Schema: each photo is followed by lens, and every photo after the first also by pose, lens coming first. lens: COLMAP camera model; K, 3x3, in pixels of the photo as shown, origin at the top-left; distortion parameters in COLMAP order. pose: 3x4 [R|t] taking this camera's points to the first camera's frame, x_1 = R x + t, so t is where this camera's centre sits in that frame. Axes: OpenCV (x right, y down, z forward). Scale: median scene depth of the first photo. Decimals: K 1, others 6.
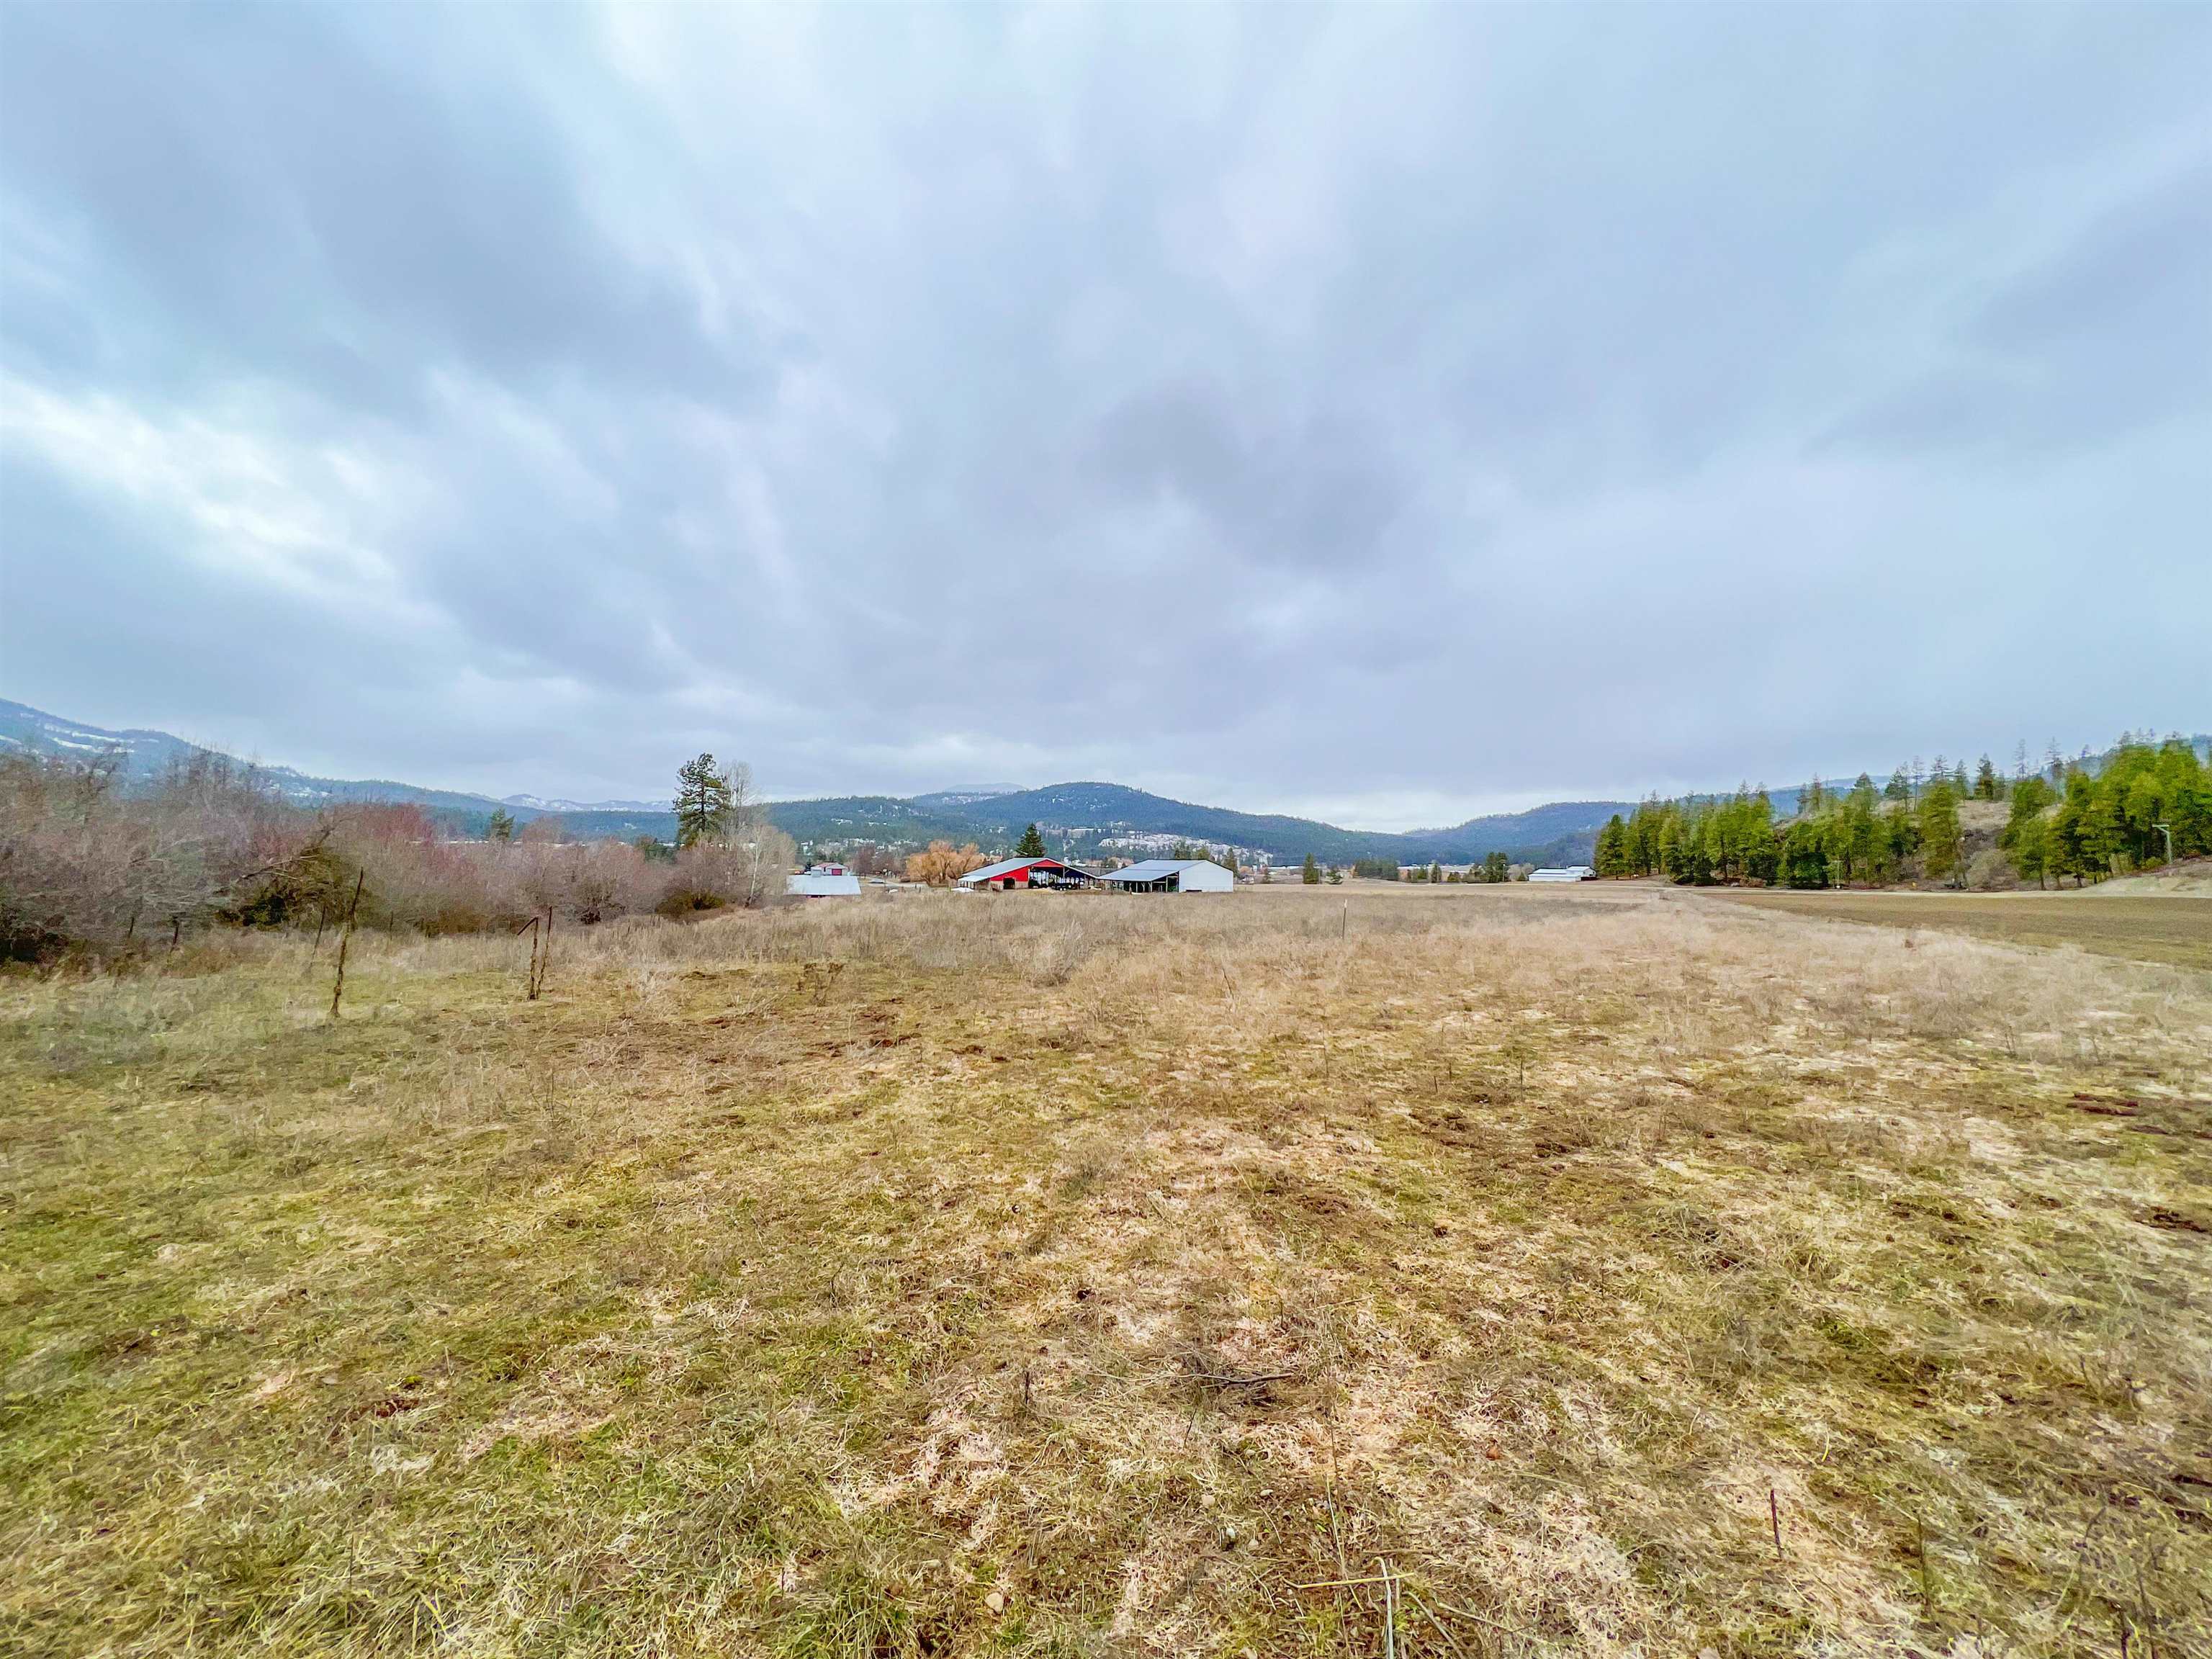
lens RADIAL K [[887.9, 0, 1106.0], [0, 887.9, 829.5], [0, 0, 1]] dist [0.000295, -0.000236]
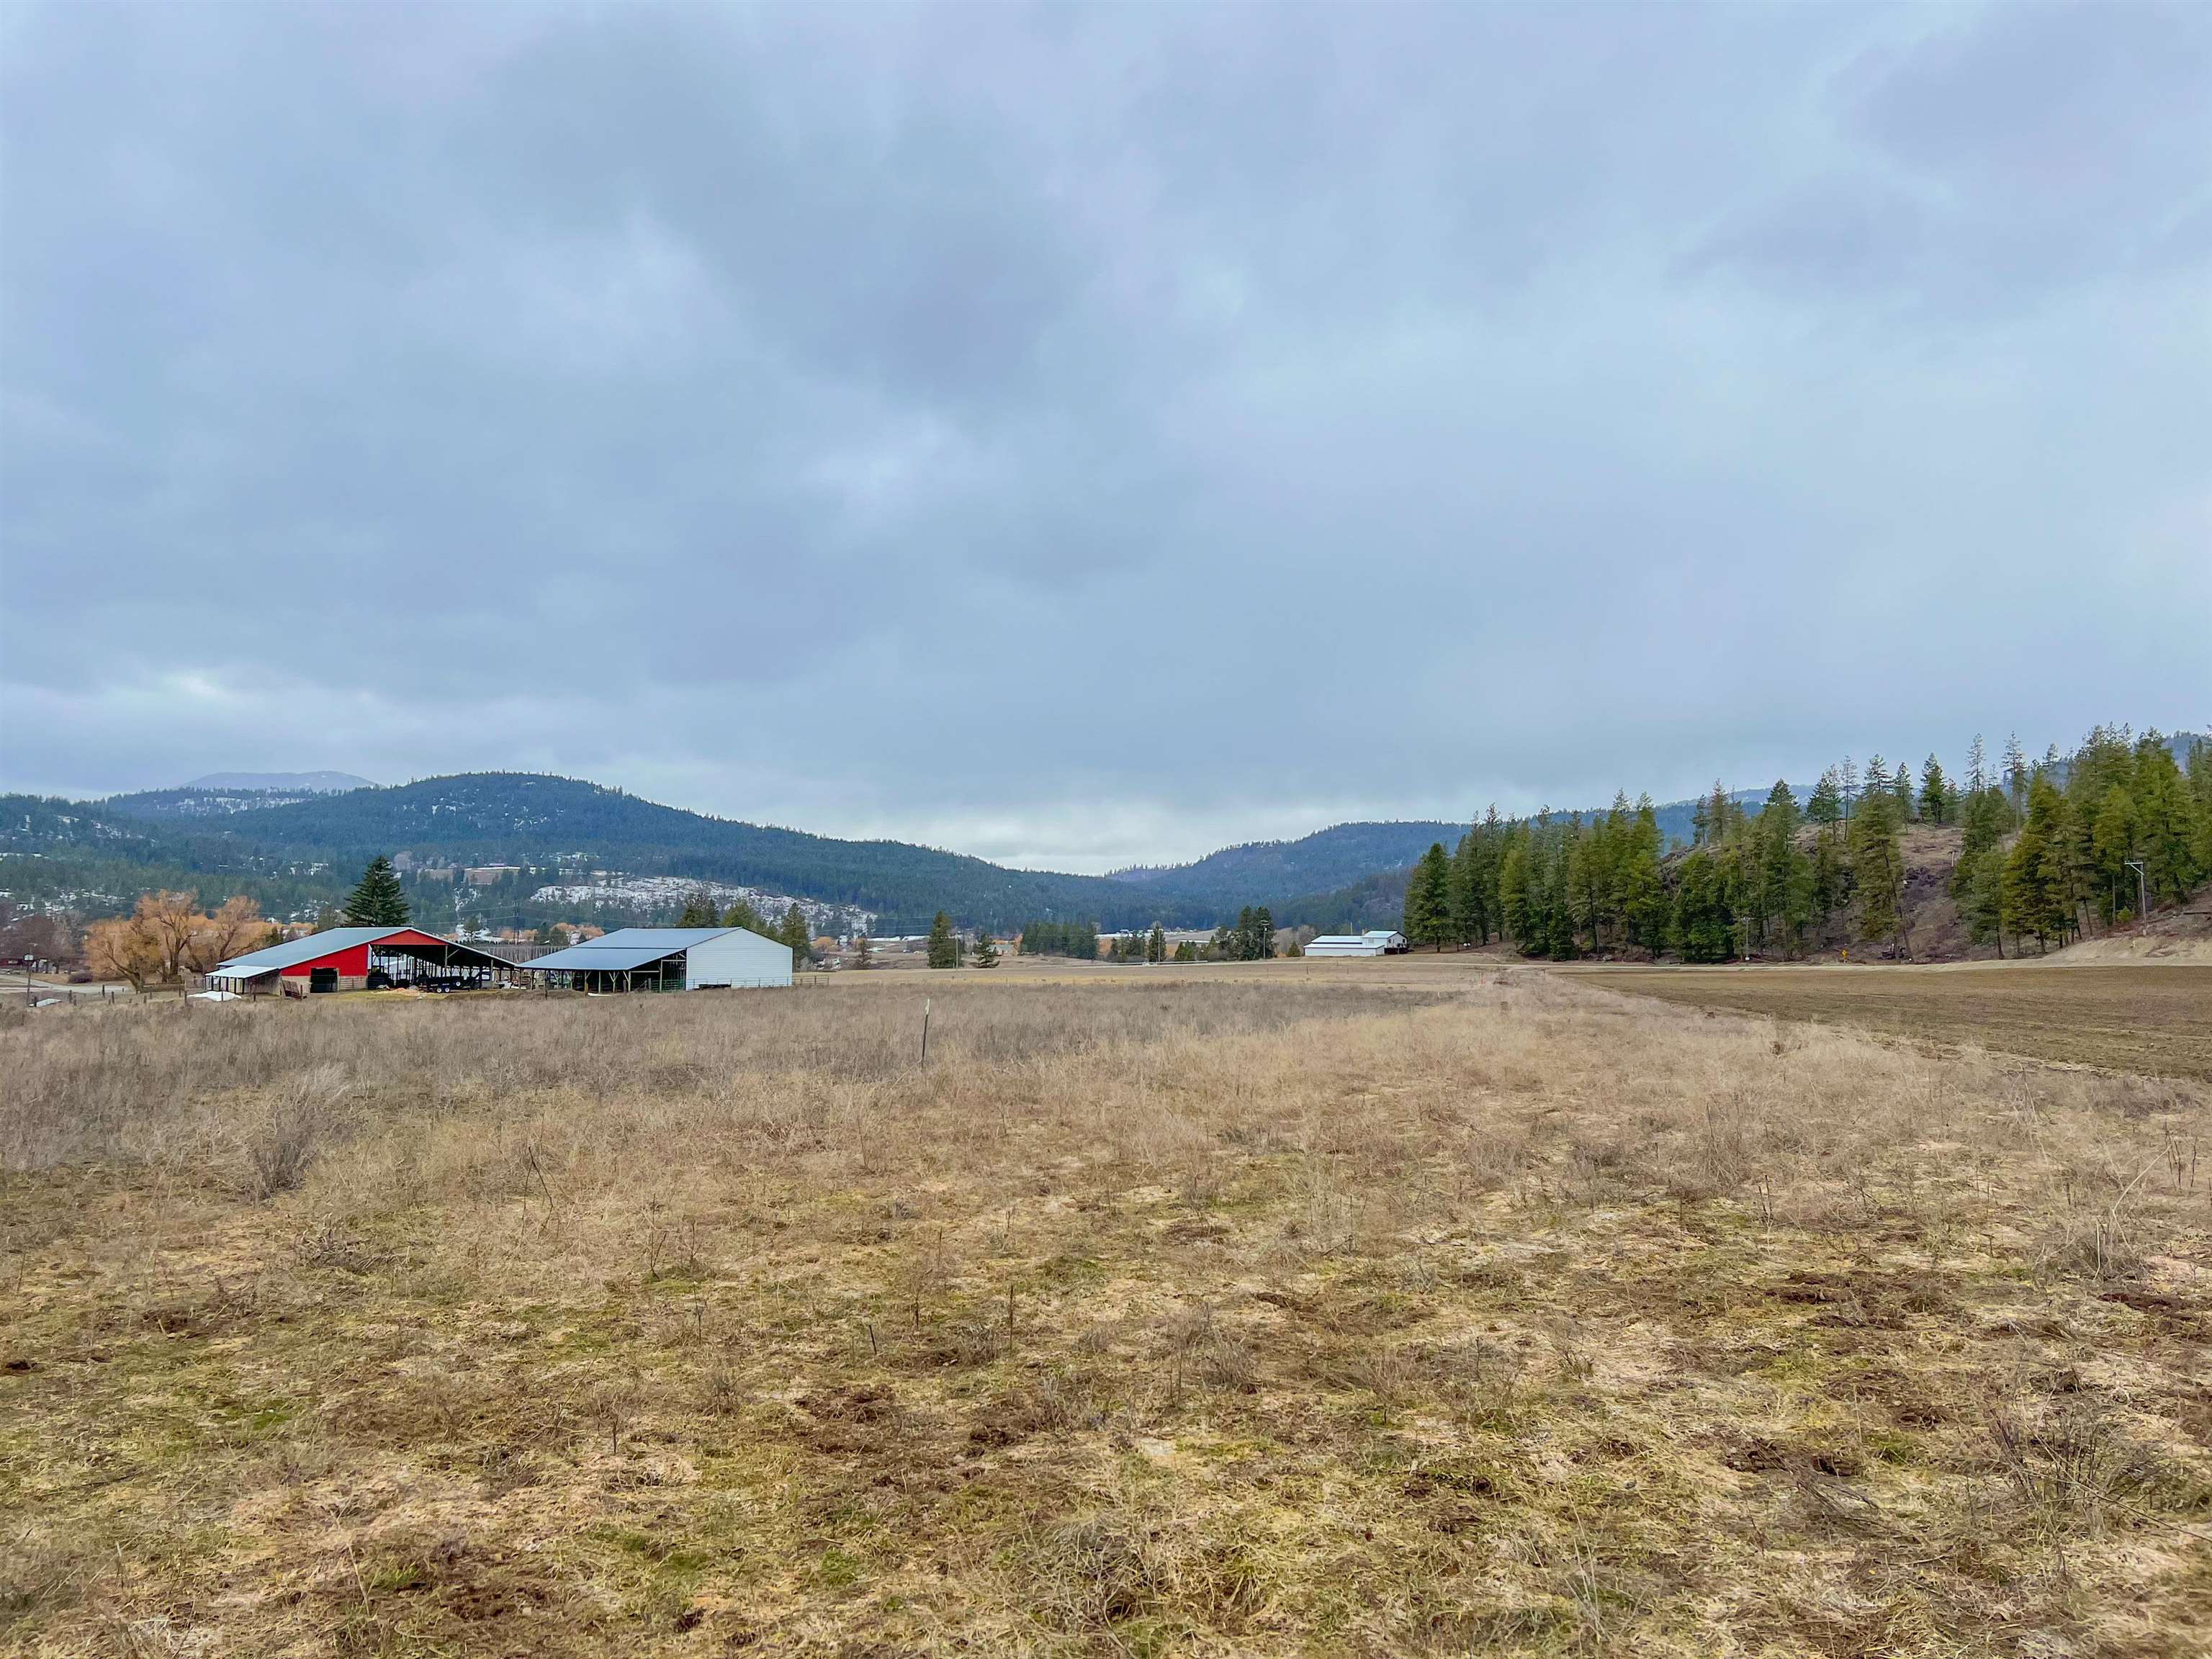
lens RADIAL K [[1667.3, 0, 1098.2], [0, 1667.3, 833.6], [0, 0, 1]] dist [0.061655, -0.070808]
pose [[0.950259, 0.006403, 0.311396, 0.014144], [-0.000095, 0.999795, -0.020266, -0.000766], [-0.311462, 0.019229, 0.950064, -0.004207]]
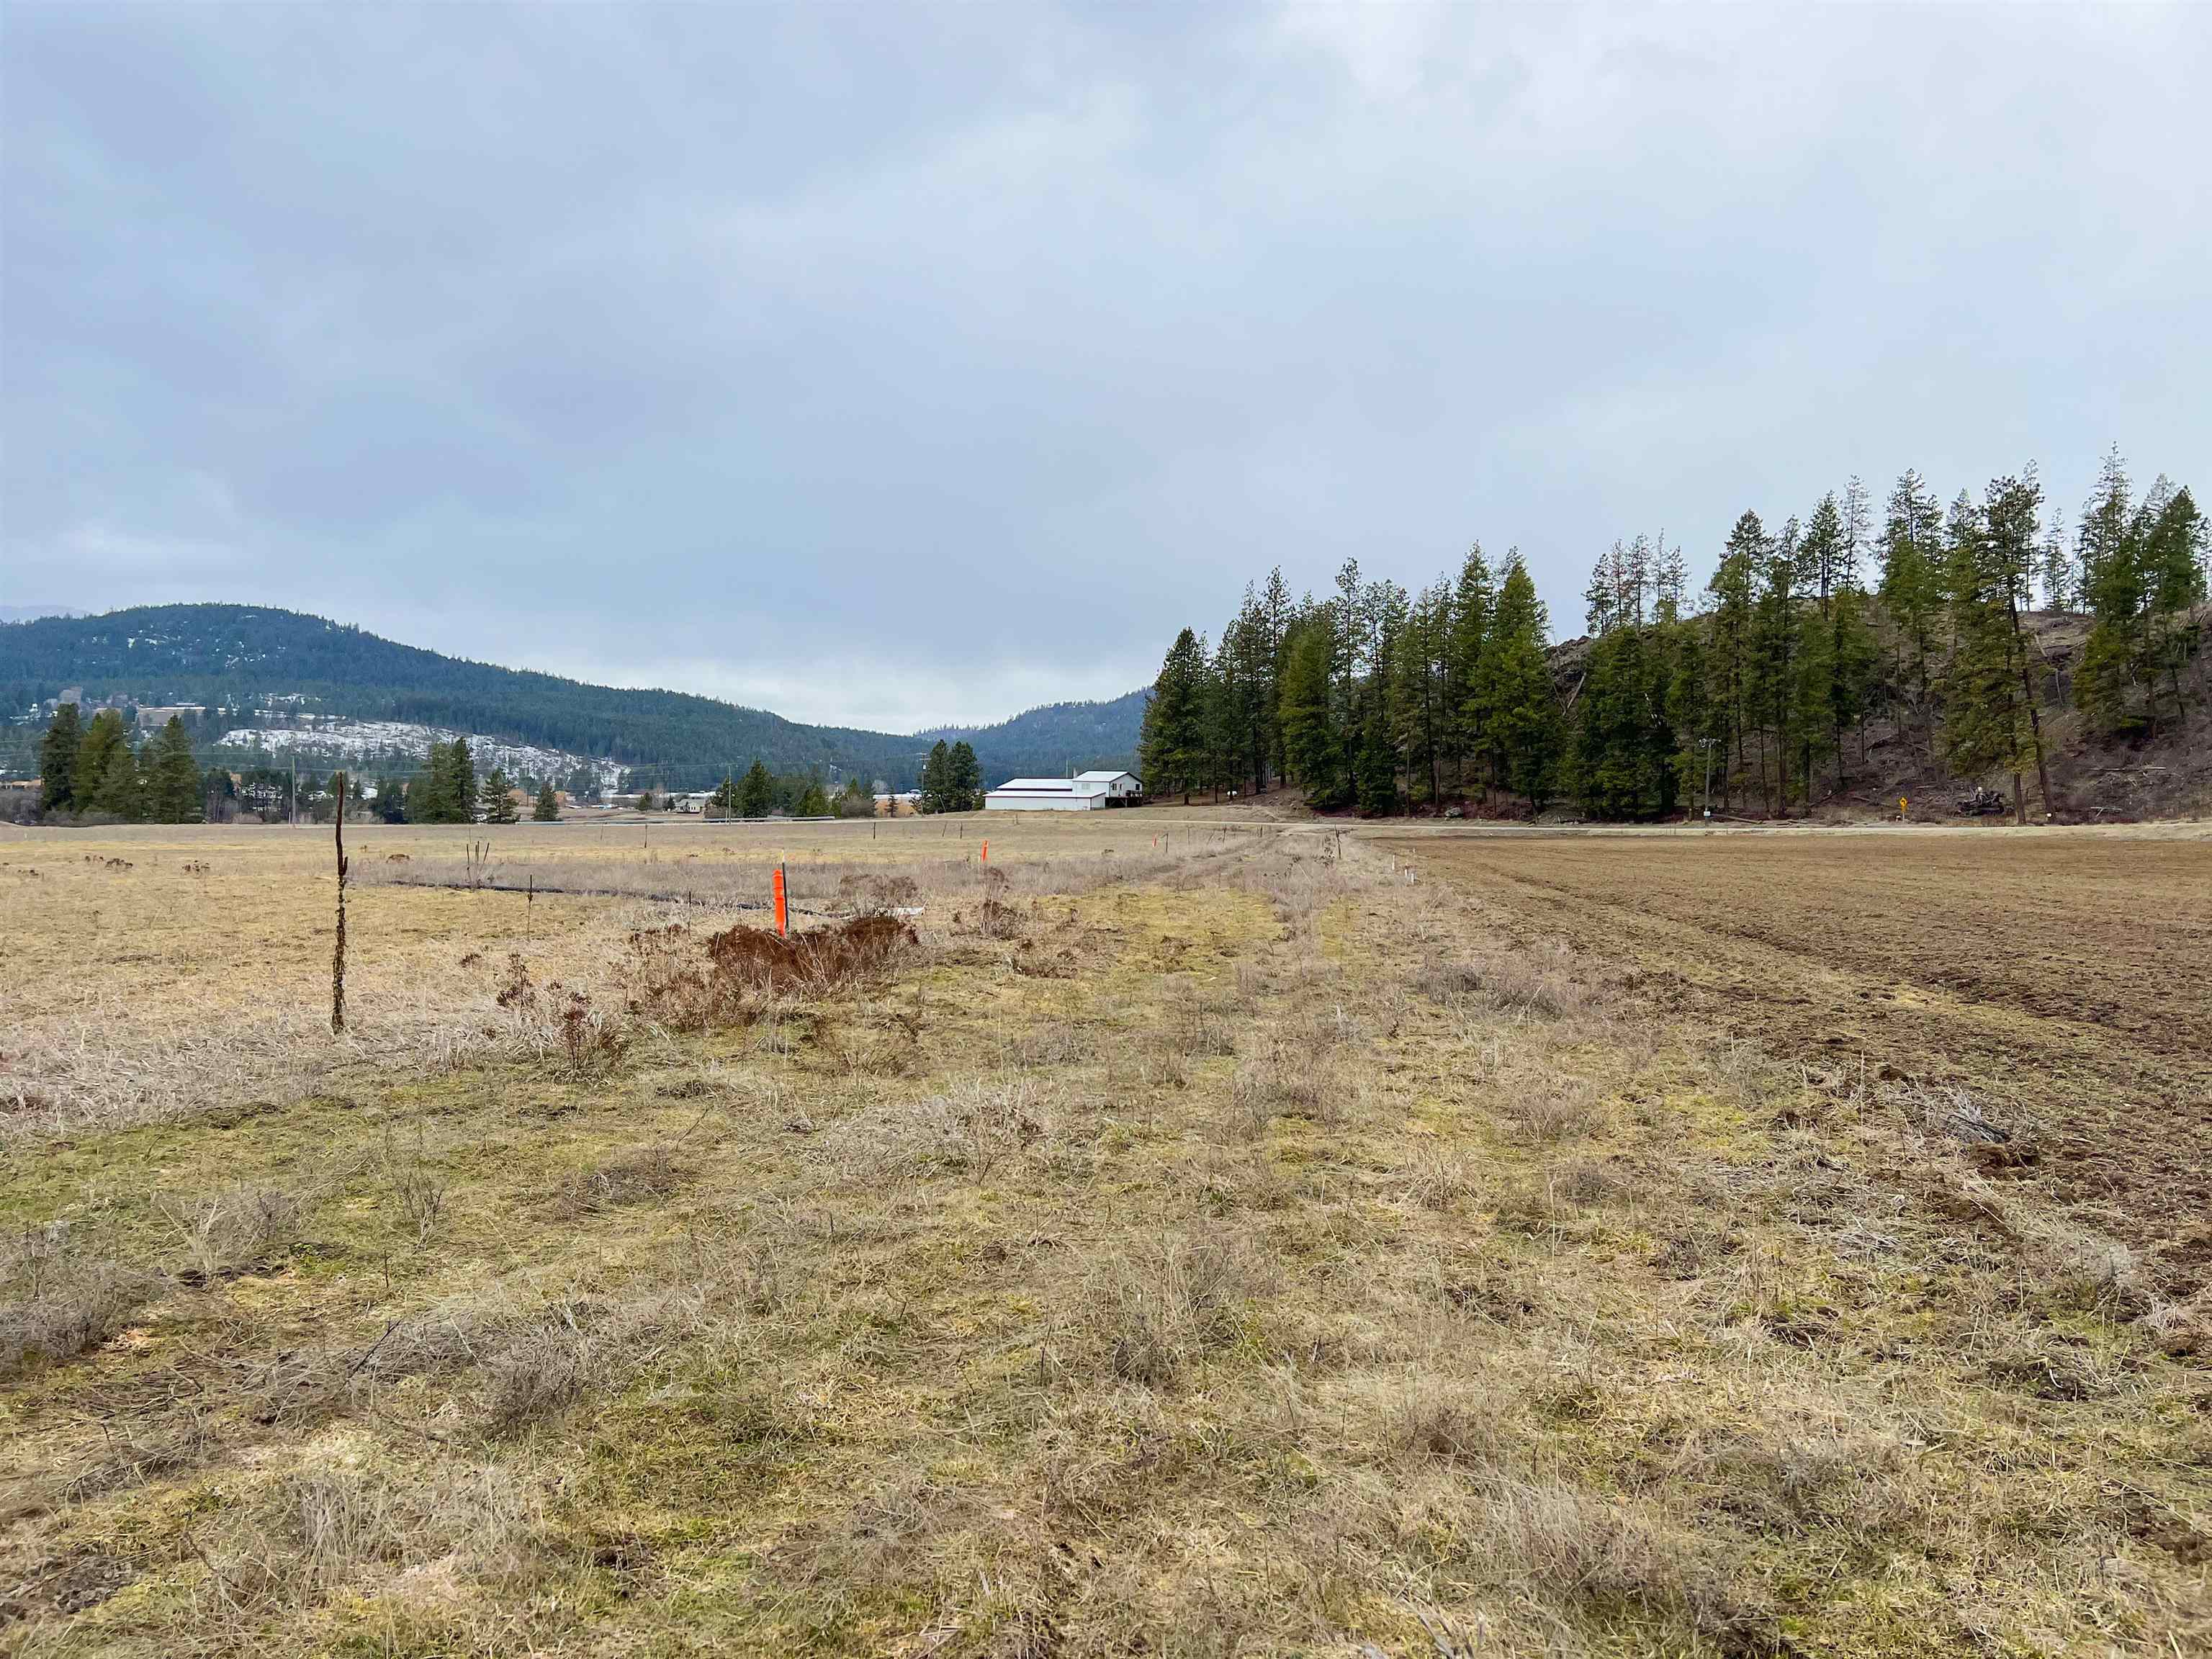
lens RADIAL K [[1667.3, 0, 1098.2], [0, 1667.3, 833.6], [0, 0, 1]] dist [0.061655, -0.070808]
pose [[0.911986, -0.009854, 0.410104, 0.740136], [-0.016275, 0.998055, 0.060175, 0.080668], [-0.409899, -0.061554, 0.910051, 1.094367]]
